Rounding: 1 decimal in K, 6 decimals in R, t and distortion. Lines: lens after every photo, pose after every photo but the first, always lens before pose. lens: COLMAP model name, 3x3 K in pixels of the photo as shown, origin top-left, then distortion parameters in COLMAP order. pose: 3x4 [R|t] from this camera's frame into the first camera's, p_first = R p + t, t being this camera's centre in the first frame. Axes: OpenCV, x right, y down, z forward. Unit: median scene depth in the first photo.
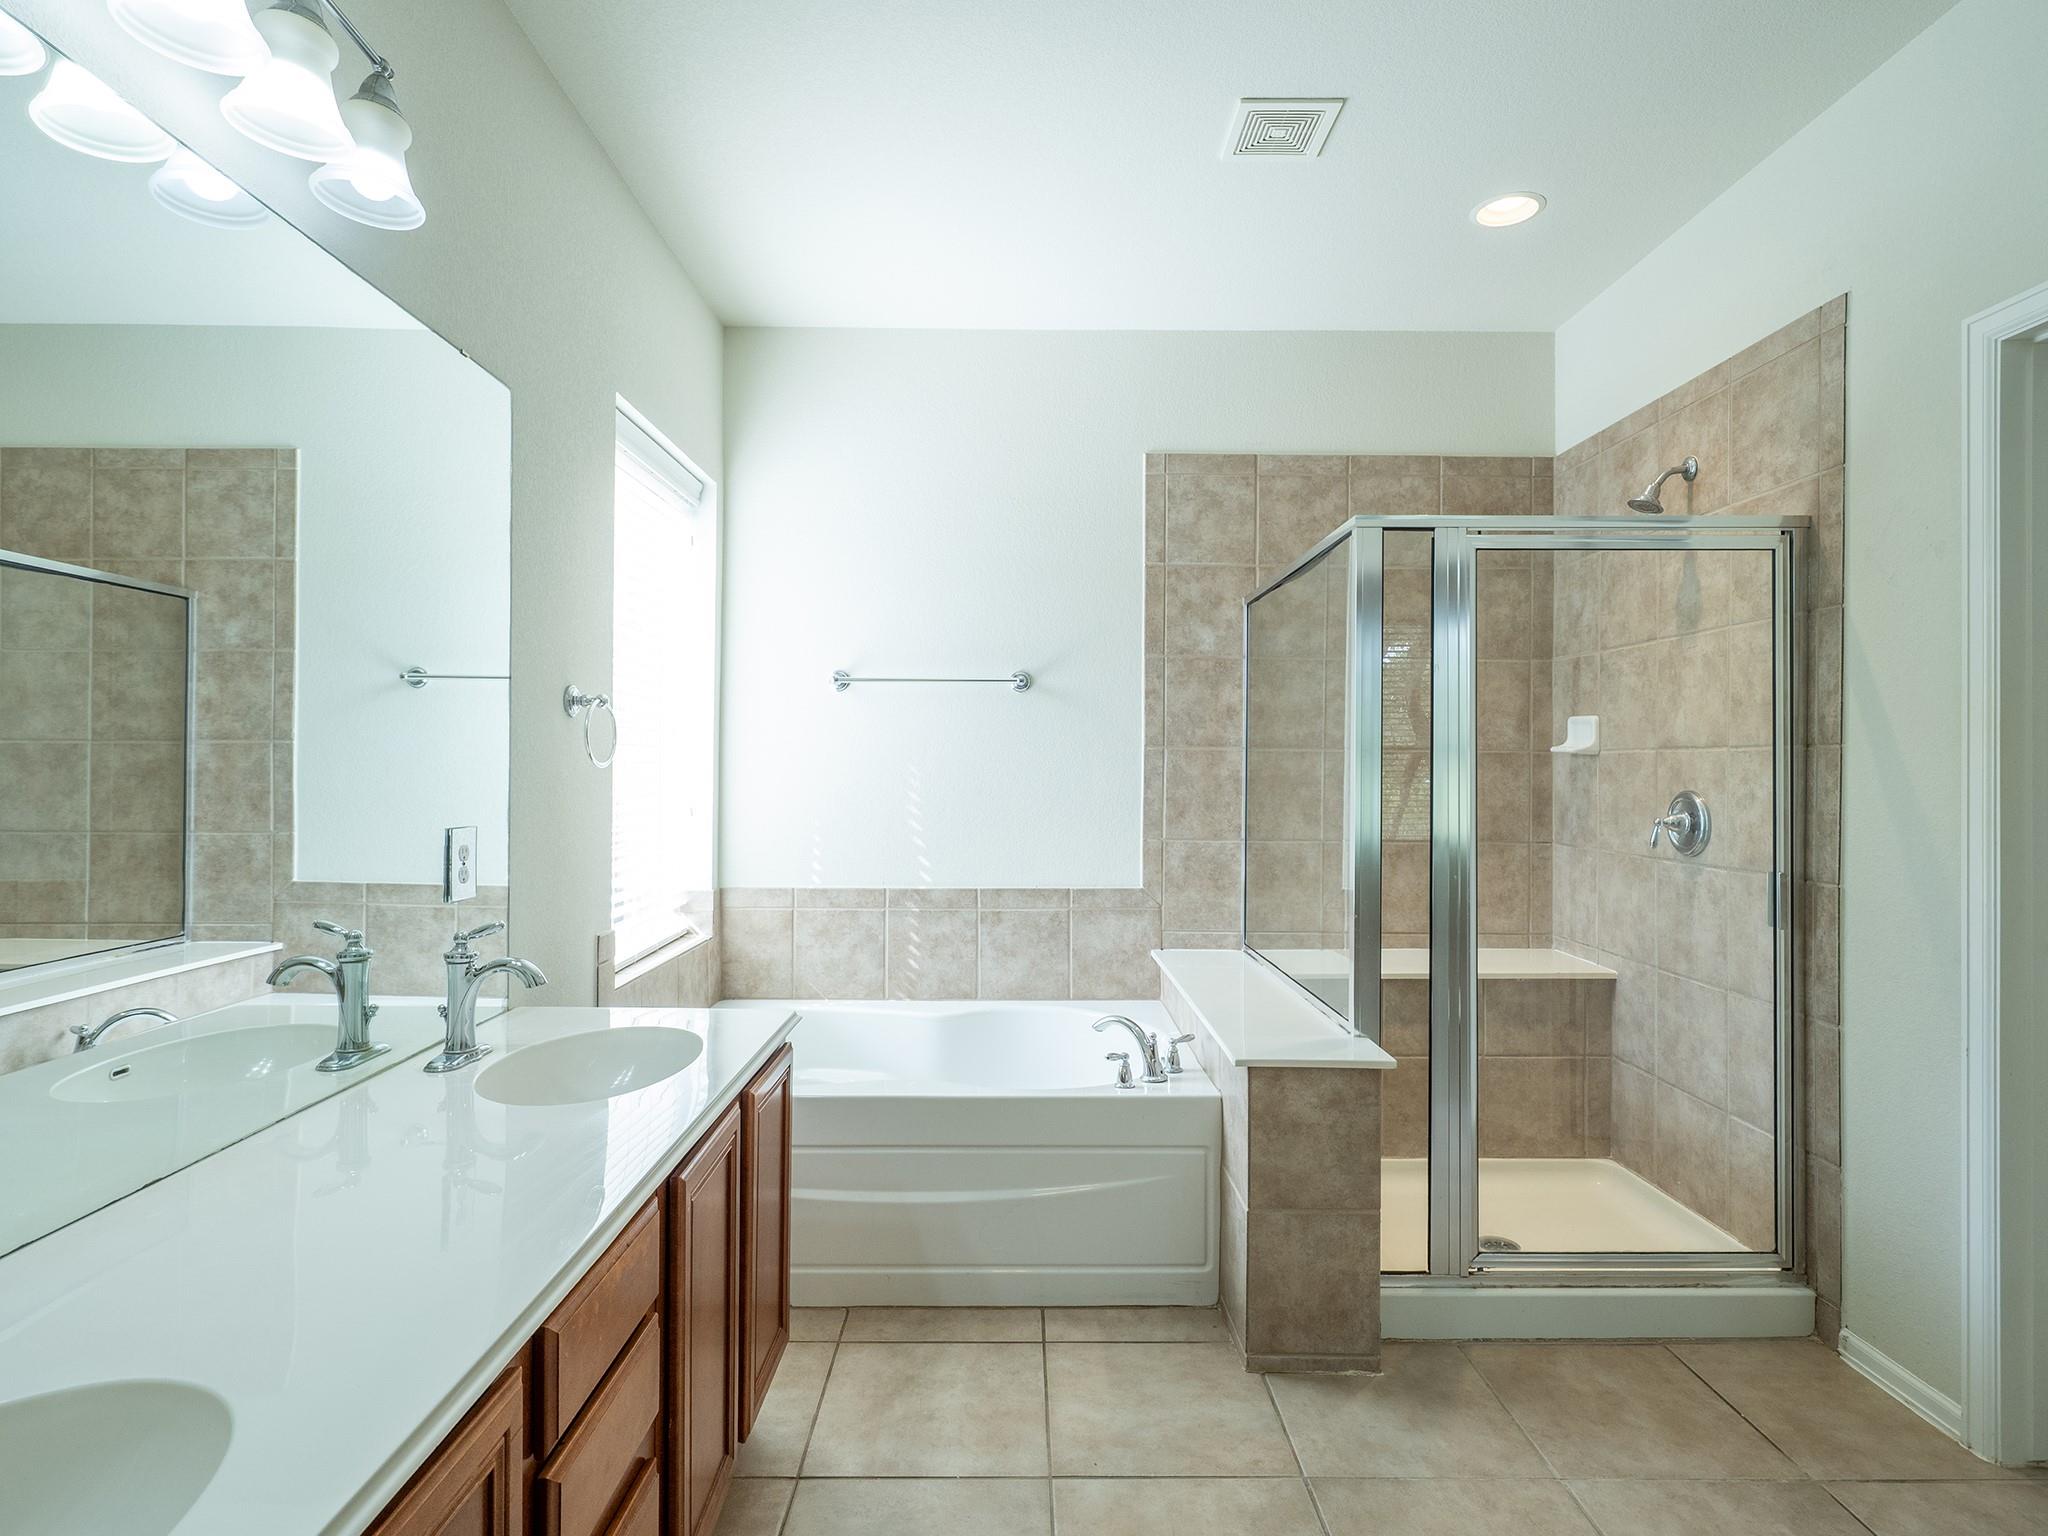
lens RADIAL K [[1072.3, 0, 1024.0], [0, 1072.3, 768.0], [0, 0, 1]] dist [-0.002137, -0.001521]
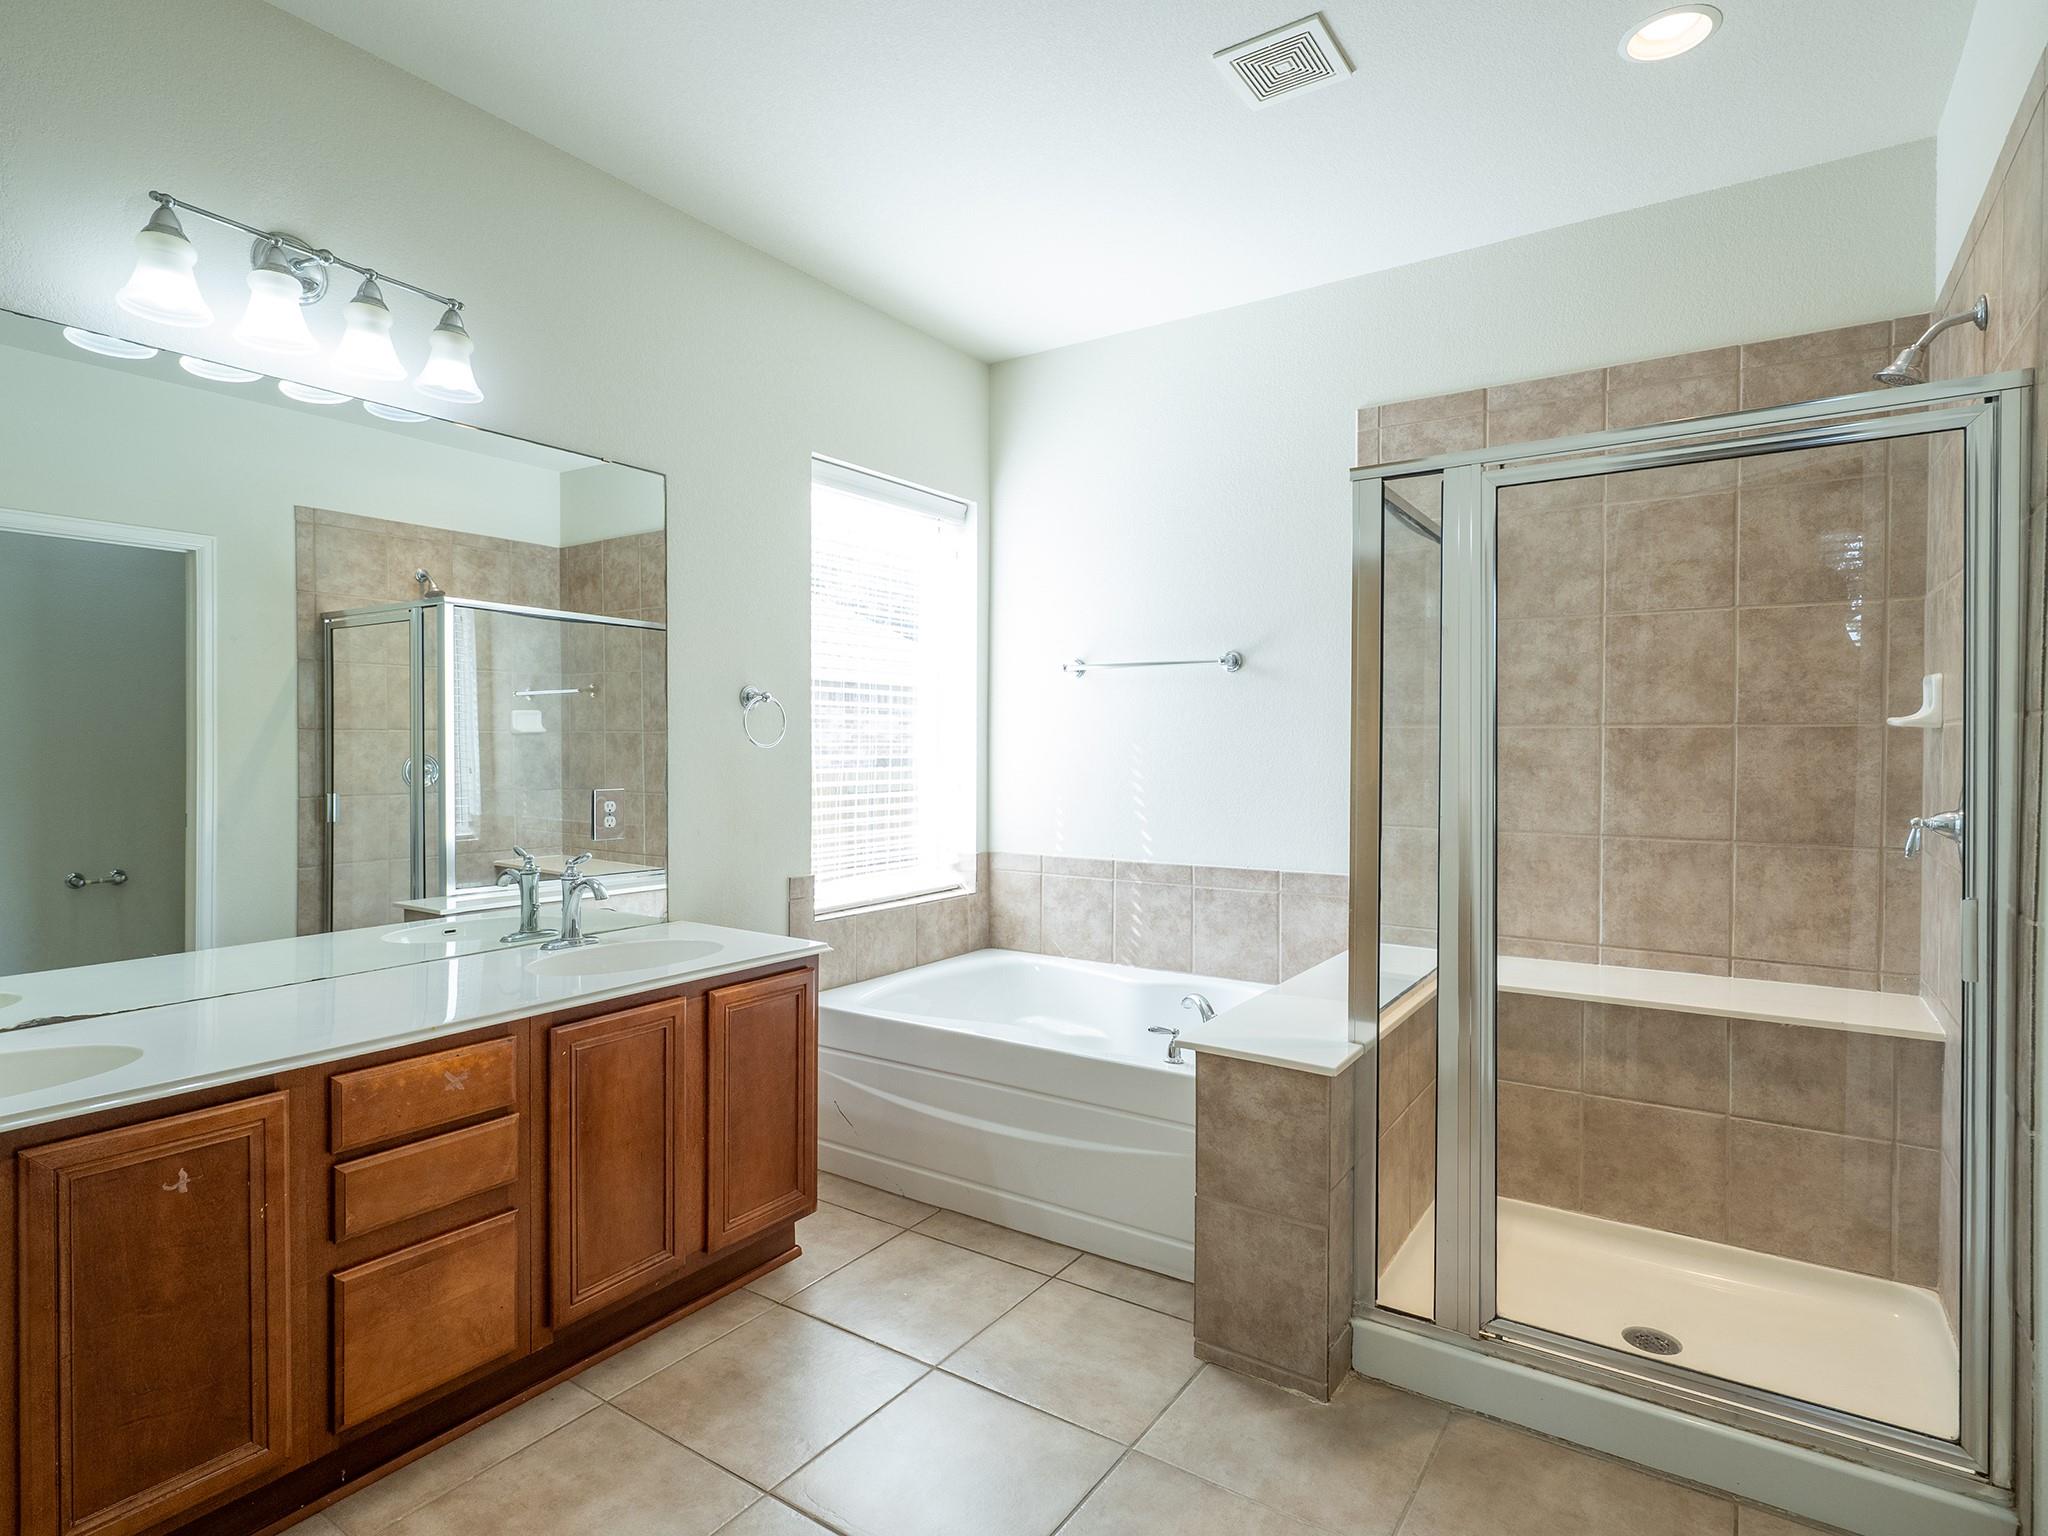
lens RADIAL K [[1072.3, 0, 1024.0], [0, 1072.3, 768.0], [0, 0, 1]] dist [-0.002137, -0.001521]
pose [[0.826327, 0.008414, -0.563127, 0.411184], [0.001915, 0.999841, 0.017748, 0.000464], [0.563187, -0.015744, 0.826179, 0.064383]]
